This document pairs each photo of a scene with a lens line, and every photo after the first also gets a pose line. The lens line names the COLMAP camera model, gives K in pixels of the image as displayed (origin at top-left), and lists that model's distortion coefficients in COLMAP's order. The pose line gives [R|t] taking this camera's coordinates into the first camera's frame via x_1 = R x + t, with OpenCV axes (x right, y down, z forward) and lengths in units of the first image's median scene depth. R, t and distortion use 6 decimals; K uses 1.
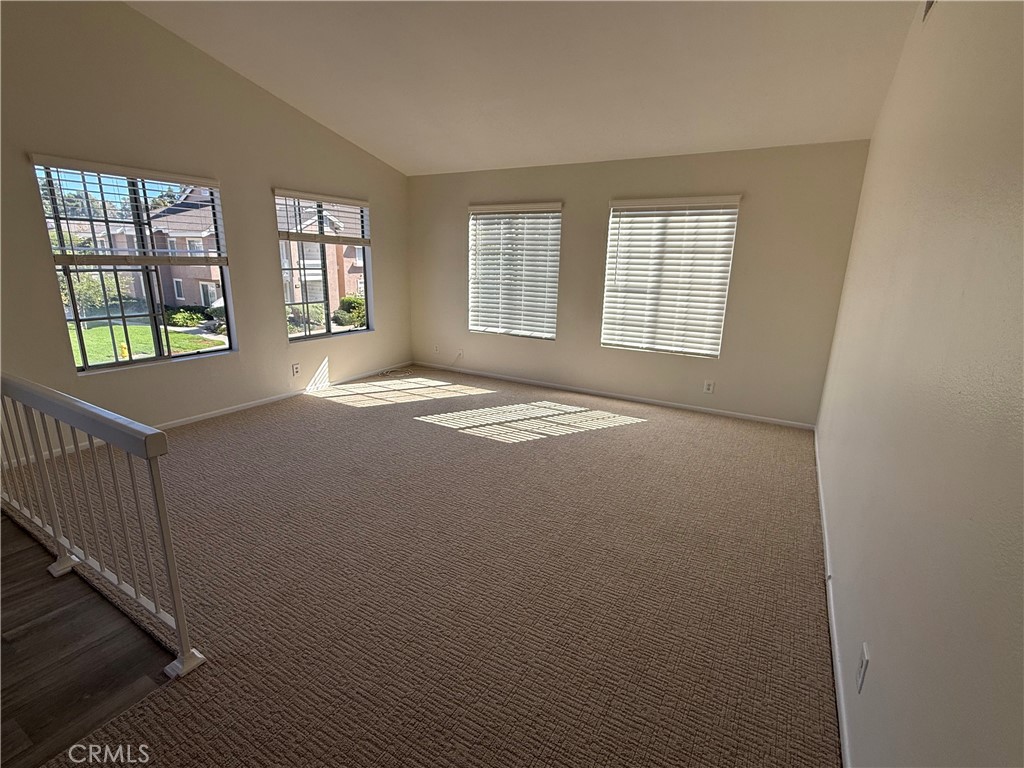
lens RADIAL K [[474.7, 0, 512.0], [0, 474.7, 384.0], [0, 0, 1]] dist [-0.001364, 0.000093]
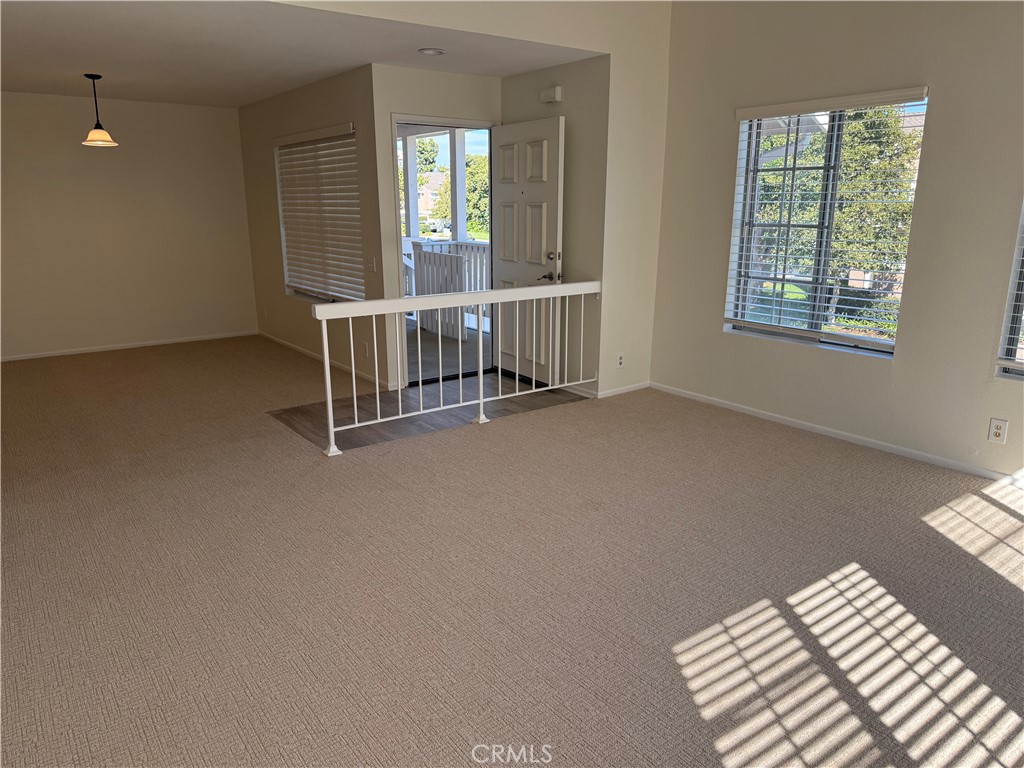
lens RADIAL K [[728.8, 0, 511.2], [0, 728.8, 390.7], [0, 0, 1]] dist [0.047856, -0.054394]
pose [[-0.392499, 0.209347, -0.895611, 0.458802], [-0.236693, 0.917965, 0.318303, -0.201187], [0.888775, 0.336919, -0.310749, 0.795656]]
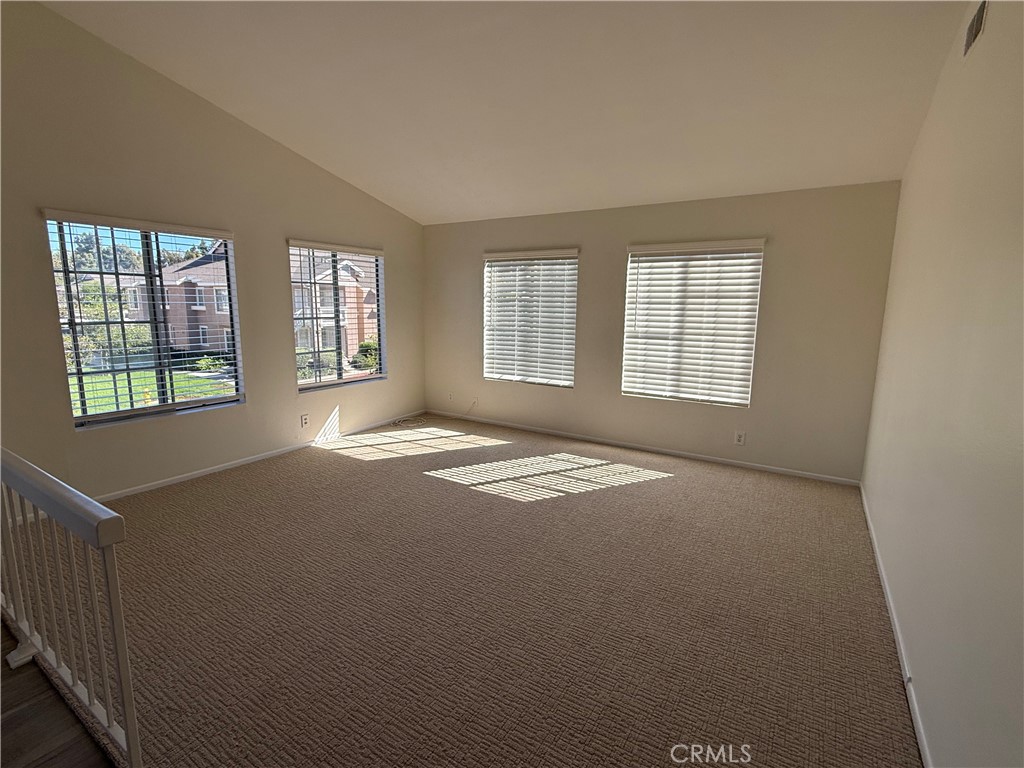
lens RADIAL K [[474.7, 0, 512.0], [0, 474.7, 384.0], [0, 0, 1]] dist [-0.001364, 0.000093]
pose [[0.999401, -0.005077, -0.034221, 0.000502], [0.002019, 0.996047, -0.088805, -0.018108], [0.034537, 0.088682, 0.995461, 0.046442]]
